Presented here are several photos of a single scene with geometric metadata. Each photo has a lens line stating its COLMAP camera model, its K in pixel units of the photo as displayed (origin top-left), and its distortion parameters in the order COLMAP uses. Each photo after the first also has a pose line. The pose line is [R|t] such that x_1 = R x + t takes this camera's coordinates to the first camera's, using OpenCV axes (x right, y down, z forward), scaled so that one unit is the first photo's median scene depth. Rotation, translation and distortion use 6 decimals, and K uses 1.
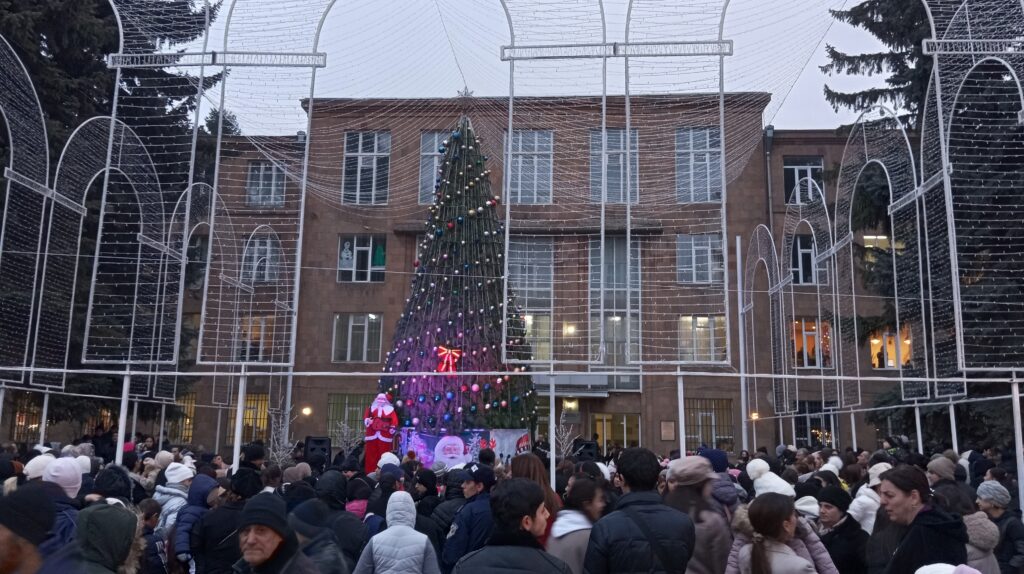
lens RADIAL K [[846.7, 0, 518.1], [0, 846.7, 275.5], [0, 0, 1]] dist [0.078641, -0.124799]
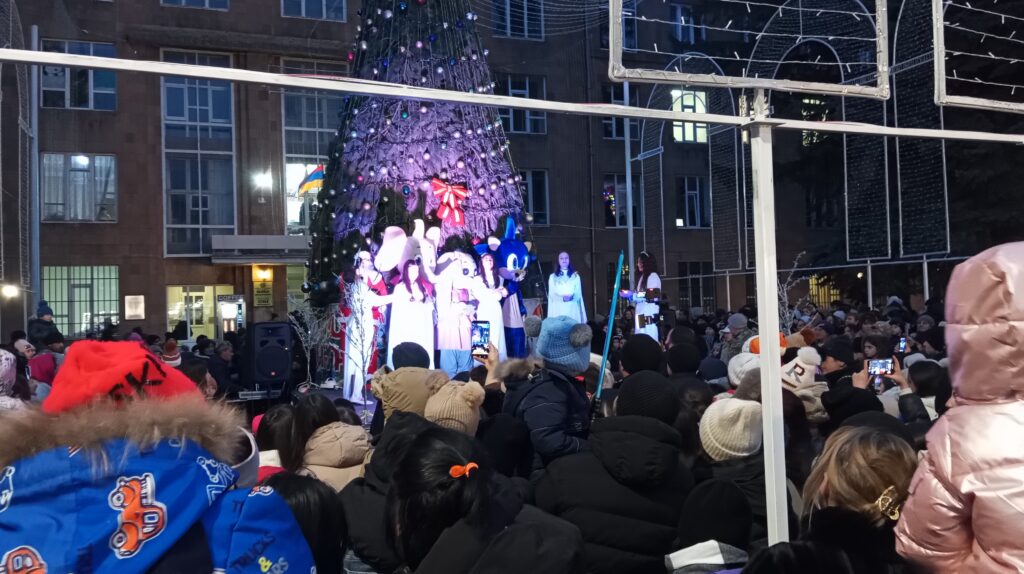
lens RADIAL K [[846.7, 0, 516.4], [0, 846.7, 287.1], [0, 0, 1]] dist [0.078641, -0.124799]
pose [[0.910192, -0.030615, 0.413054, -0.201129], [-0.037280, 0.987161, 0.155315, 0.039248], [-0.412506, -0.156765, 0.897365, 0.238412]]
